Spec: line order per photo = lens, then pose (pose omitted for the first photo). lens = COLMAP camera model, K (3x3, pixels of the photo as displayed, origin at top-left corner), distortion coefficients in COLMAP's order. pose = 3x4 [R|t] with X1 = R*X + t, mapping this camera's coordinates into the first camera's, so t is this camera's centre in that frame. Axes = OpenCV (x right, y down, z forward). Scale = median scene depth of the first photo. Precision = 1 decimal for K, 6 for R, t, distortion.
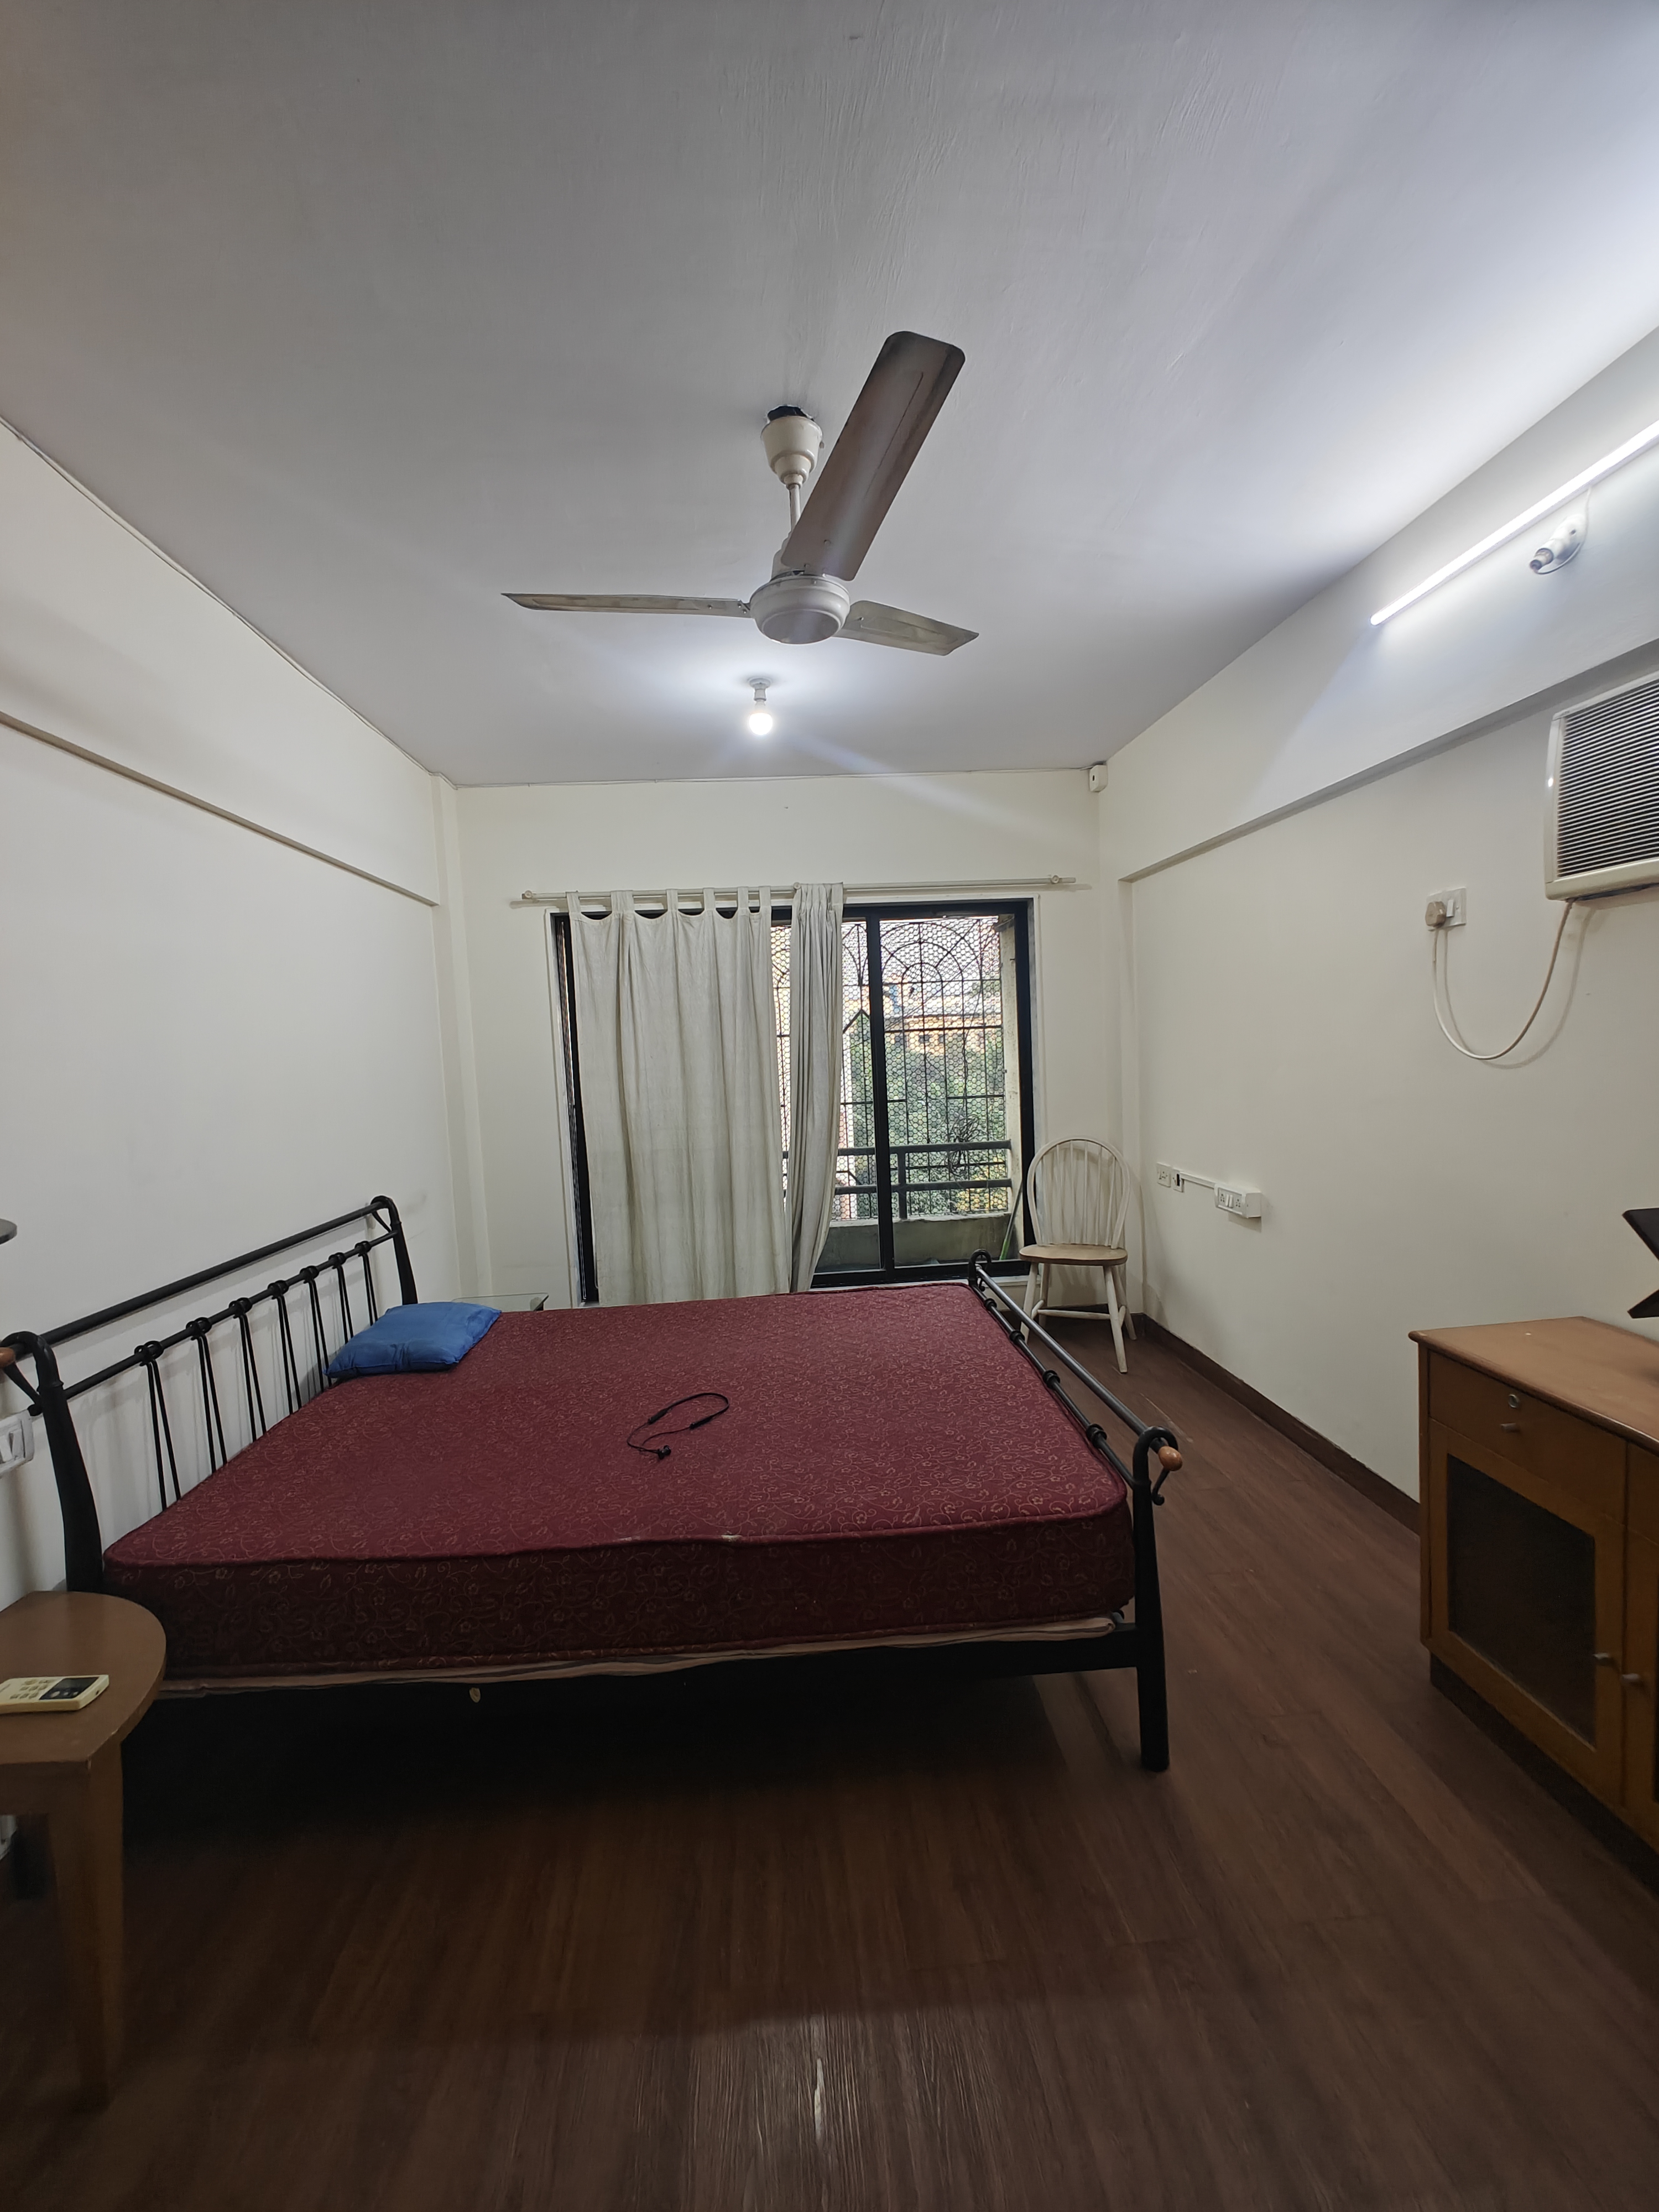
lens RADIAL K [[940.8, 0, 829.5], [0, 940.8, 1106.0], [0, 0, 1]] dist [0.001960, 0.000411]
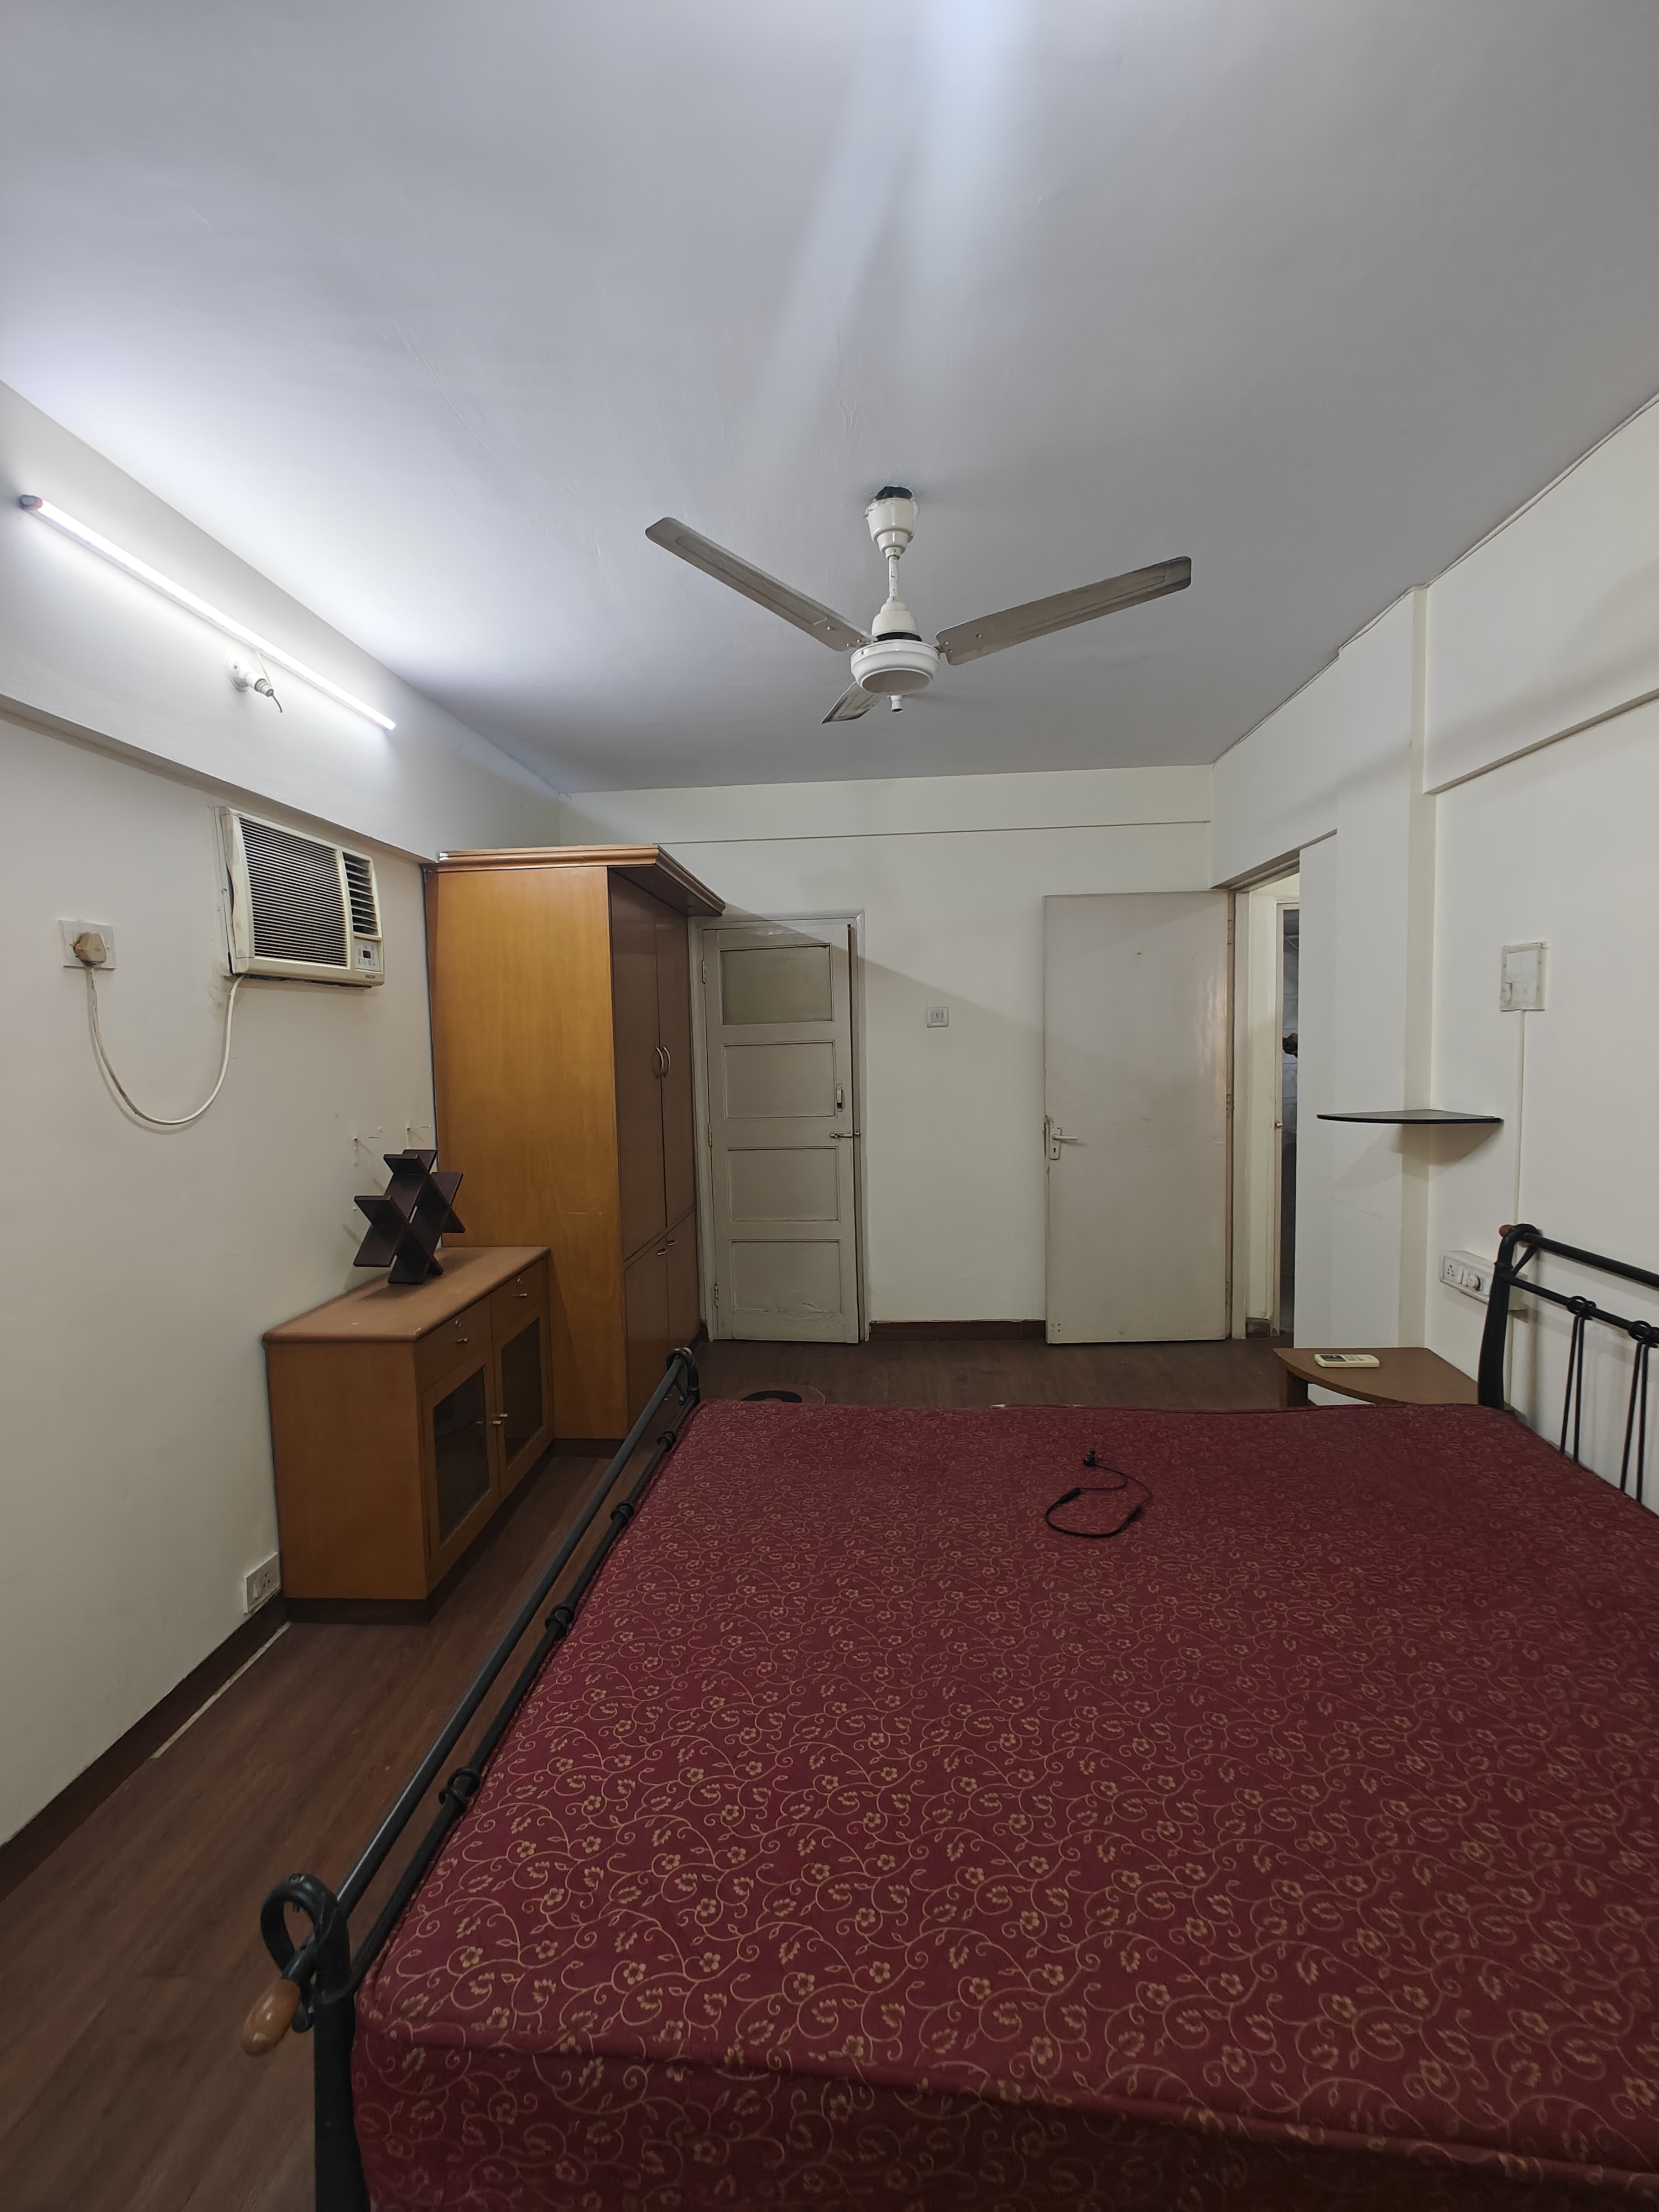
lens RADIAL K [[940.8, 0, 829.5], [0, 940.8, 1106.0], [0, 0, 1]] dist [0.001960, 0.000411]
pose [[-0.988037, 0.063004, 0.140761, -0.056715], [0.082009, 0.987640, 0.133573, -0.118626], [-0.130606, 0.143519, -0.980992, 1.574468]]
